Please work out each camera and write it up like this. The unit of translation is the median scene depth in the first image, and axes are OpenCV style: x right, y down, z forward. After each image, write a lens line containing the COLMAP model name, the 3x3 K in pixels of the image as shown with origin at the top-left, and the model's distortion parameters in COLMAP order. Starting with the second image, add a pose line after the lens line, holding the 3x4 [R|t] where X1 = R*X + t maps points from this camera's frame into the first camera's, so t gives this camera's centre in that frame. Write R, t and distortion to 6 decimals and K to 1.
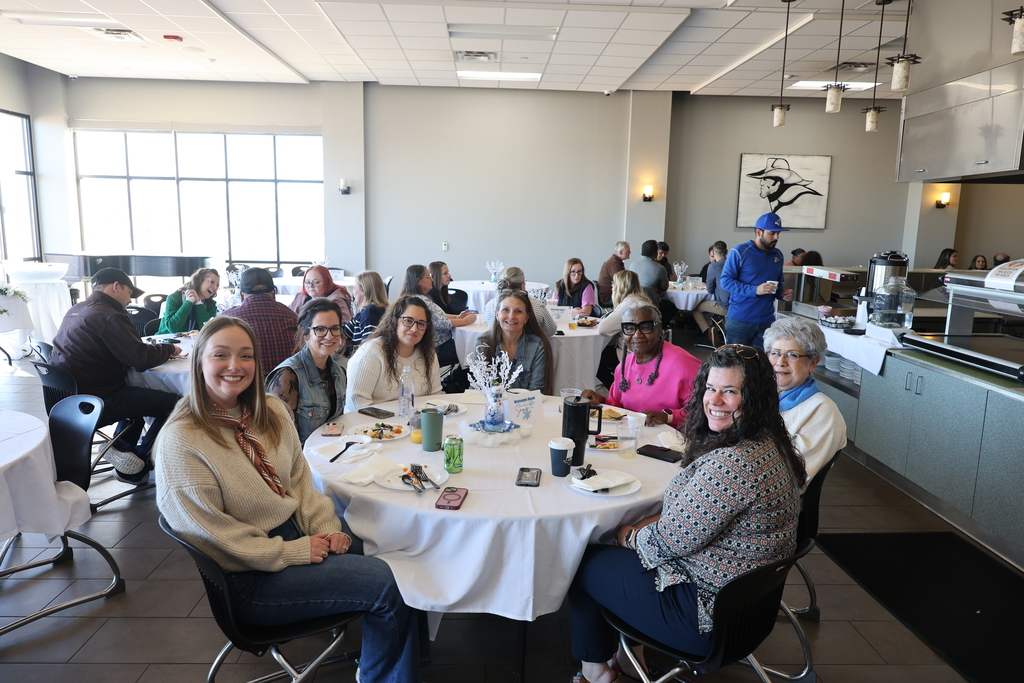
lens RADIAL K [[712.4, 0, 512.0], [0, 712.4, 341.5], [0, 0, 1]] dist [-0.004680, -0.001571]
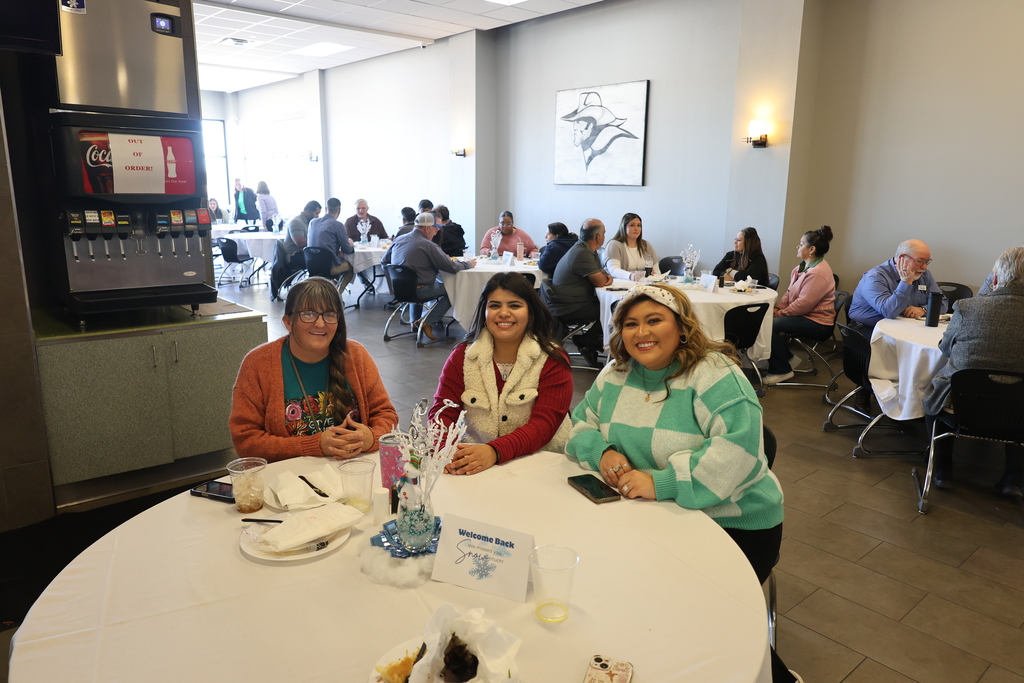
lens RADIAL K [[712.4, 0, 512.0], [0, 712.4, 341.5], [0, 0, 1]] dist [-0.004680, -0.001571]
pose [[0.630579, 0.152488, -0.760998, 0.929693], [-0.123617, 0.987725, 0.095488, -0.058461], [0.766217, 0.033859, 0.641689, 0.460419]]
